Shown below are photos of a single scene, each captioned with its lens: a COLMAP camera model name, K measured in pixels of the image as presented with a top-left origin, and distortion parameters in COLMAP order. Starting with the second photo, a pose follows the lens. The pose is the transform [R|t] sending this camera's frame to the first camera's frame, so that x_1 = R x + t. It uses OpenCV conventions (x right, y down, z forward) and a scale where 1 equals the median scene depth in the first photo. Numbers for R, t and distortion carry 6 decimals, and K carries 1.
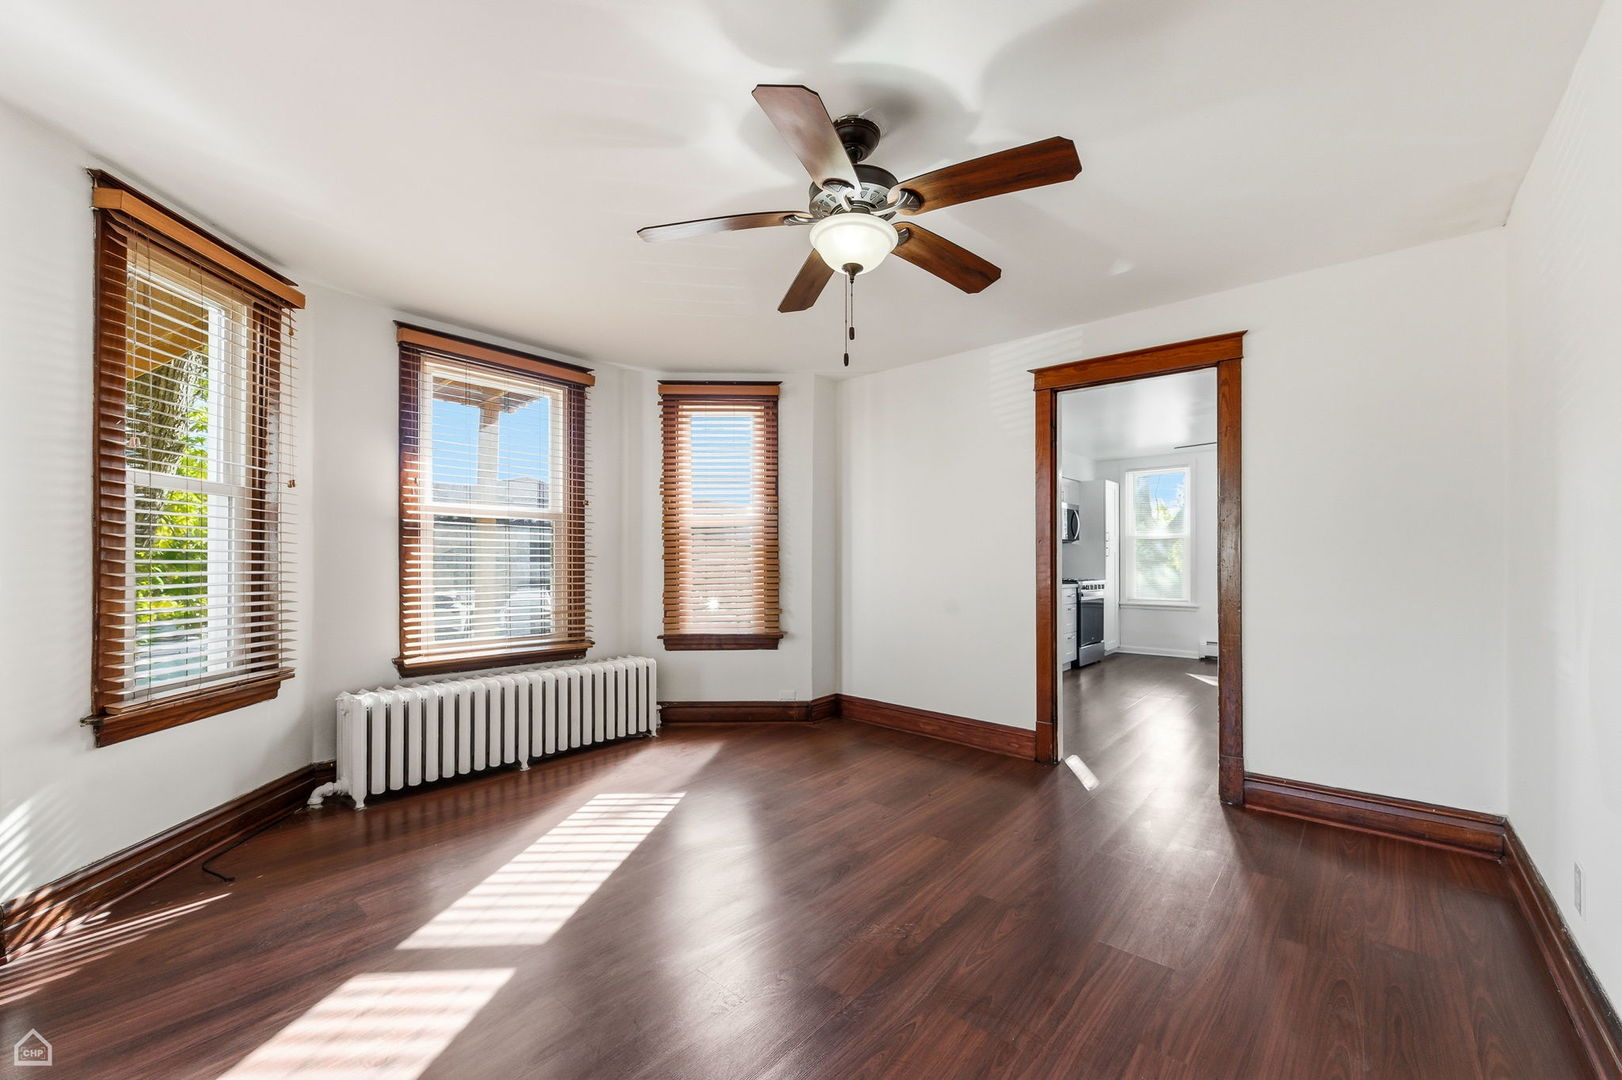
lens RADIAL K [[674.4, 0, 814.1], [0, 674.4, 565.0], [0, 0, 1]] dist [0.009711, 0.000045]
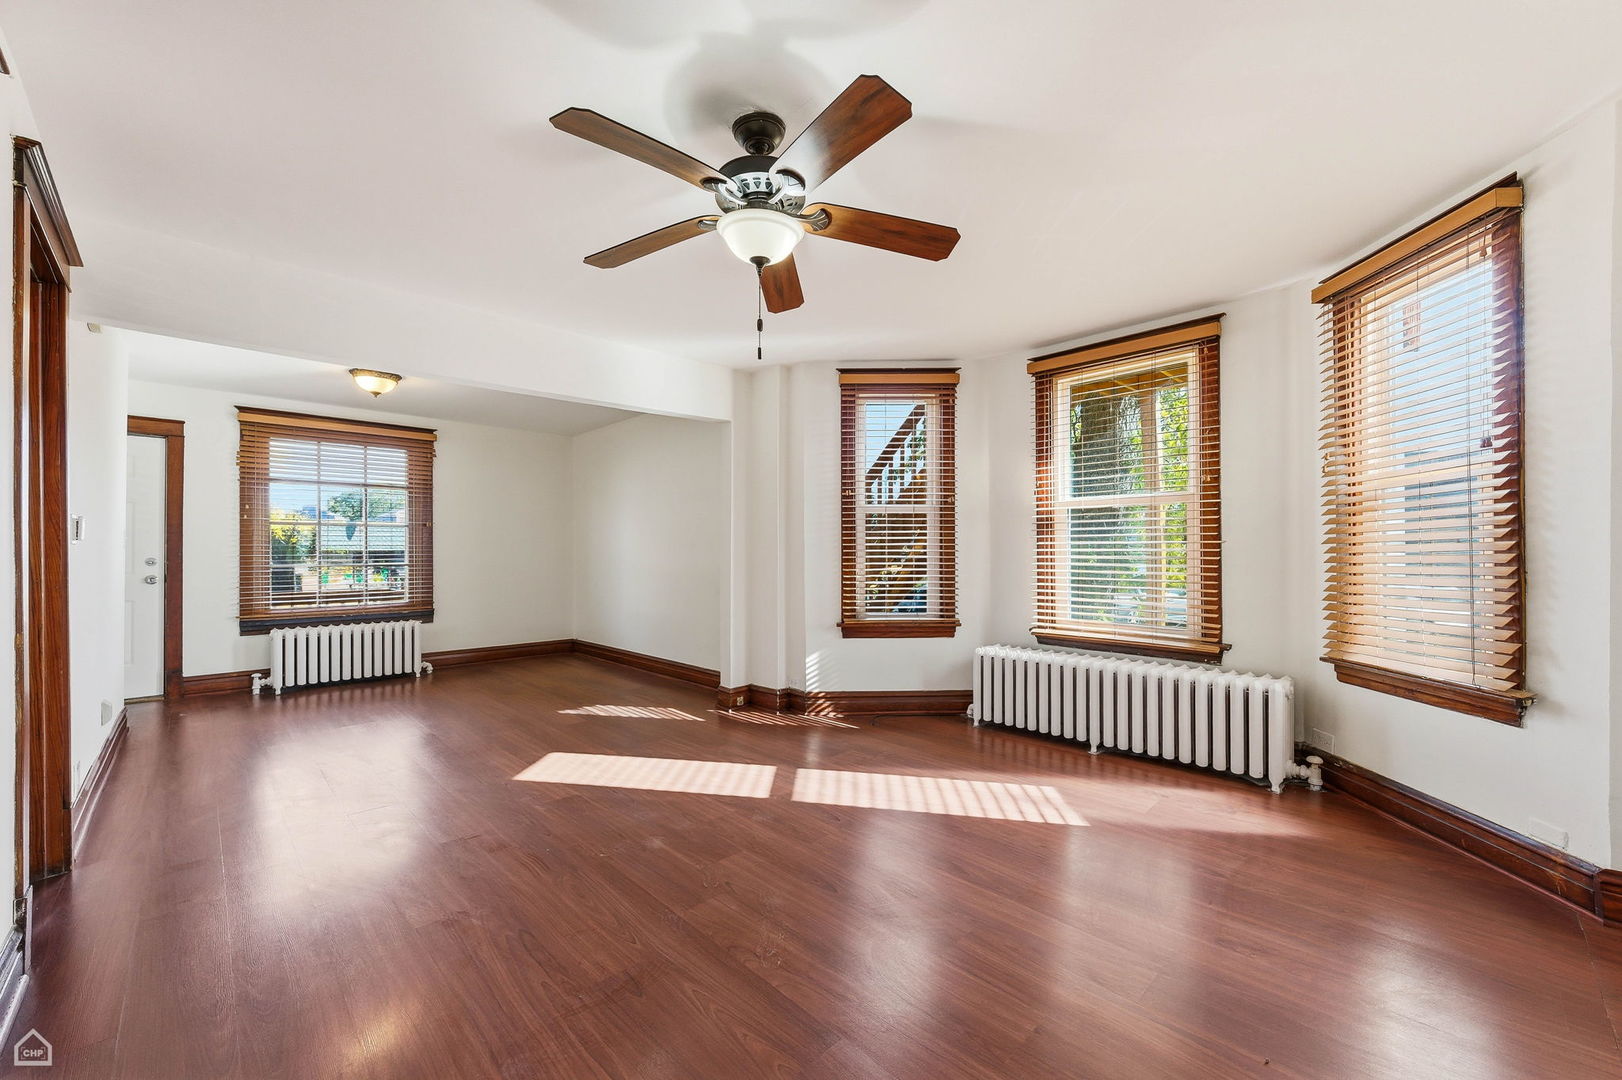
lens RADIAL K [[653.8, 0, 817.8], [0, 653.8, 554.7], [0, 0, 1]] dist [-0.000180, -0.000021]
pose [[-0.122431, 0.005071, -0.992464, 0.622284], [0.000775, 0.999987, 0.005013, -0.001879], [0.992477, -0.000156, -0.122433, 0.734340]]
